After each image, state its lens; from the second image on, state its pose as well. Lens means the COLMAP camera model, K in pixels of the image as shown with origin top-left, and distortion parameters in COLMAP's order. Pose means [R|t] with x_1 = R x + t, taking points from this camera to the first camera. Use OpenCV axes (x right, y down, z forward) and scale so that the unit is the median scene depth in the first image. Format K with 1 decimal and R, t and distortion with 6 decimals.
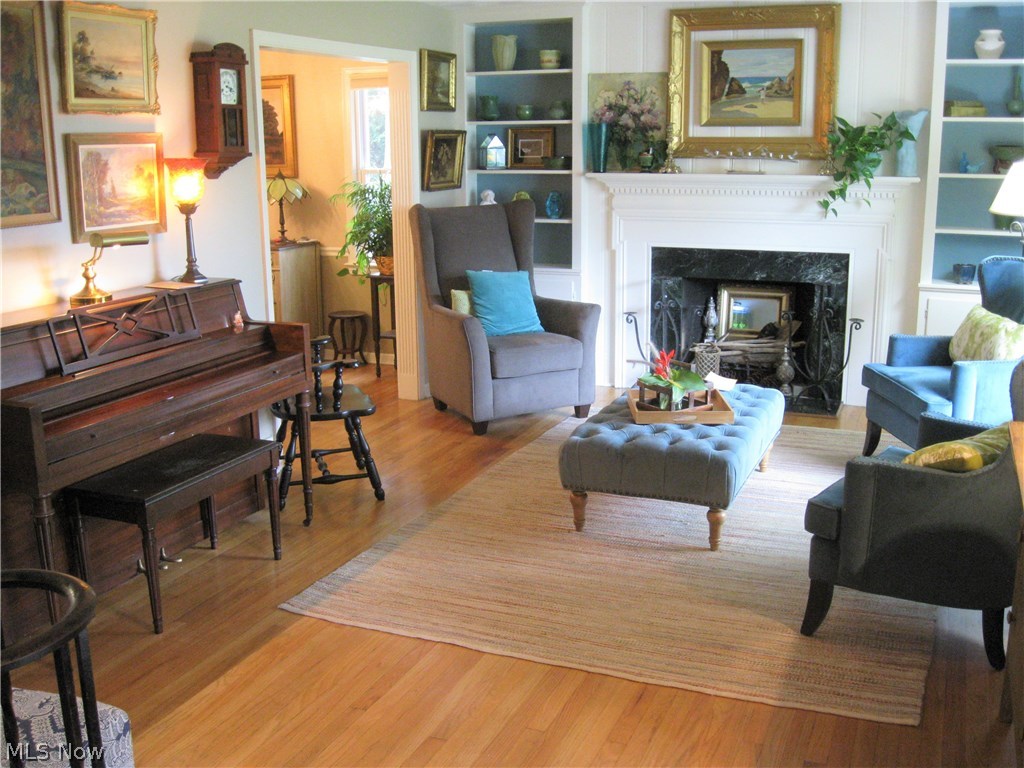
lens RADIAL K [[1091.6, 0, 516.4], [0, 1091.6, 385.8], [0, 0, 1]] dist [-0.098165, 0.006100]
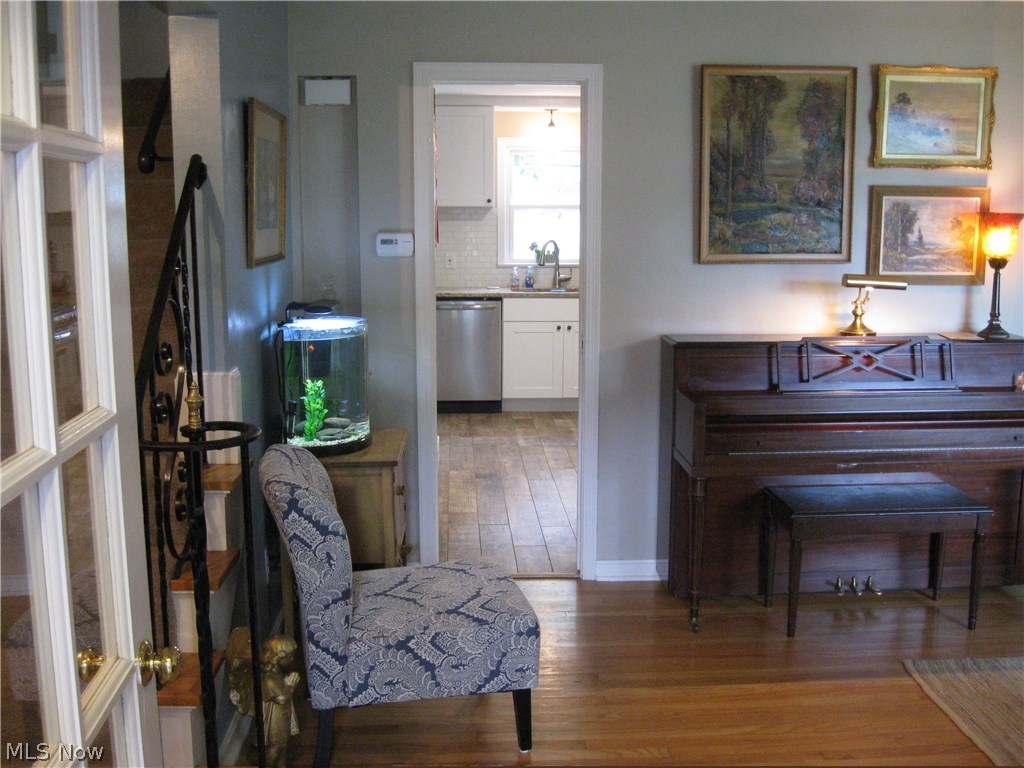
lens RADIAL K [[1091.6, 0, 516.4], [0, 1091.6, 385.8], [0, 0, 1]] dist [-0.098165, 0.006100]
pose [[0.420044, 0.157368, -0.893755, 0.406818], [-0.205023, 0.975843, 0.075466, -0.037024], [0.884041, 0.151541, 0.442161, 0.187161]]
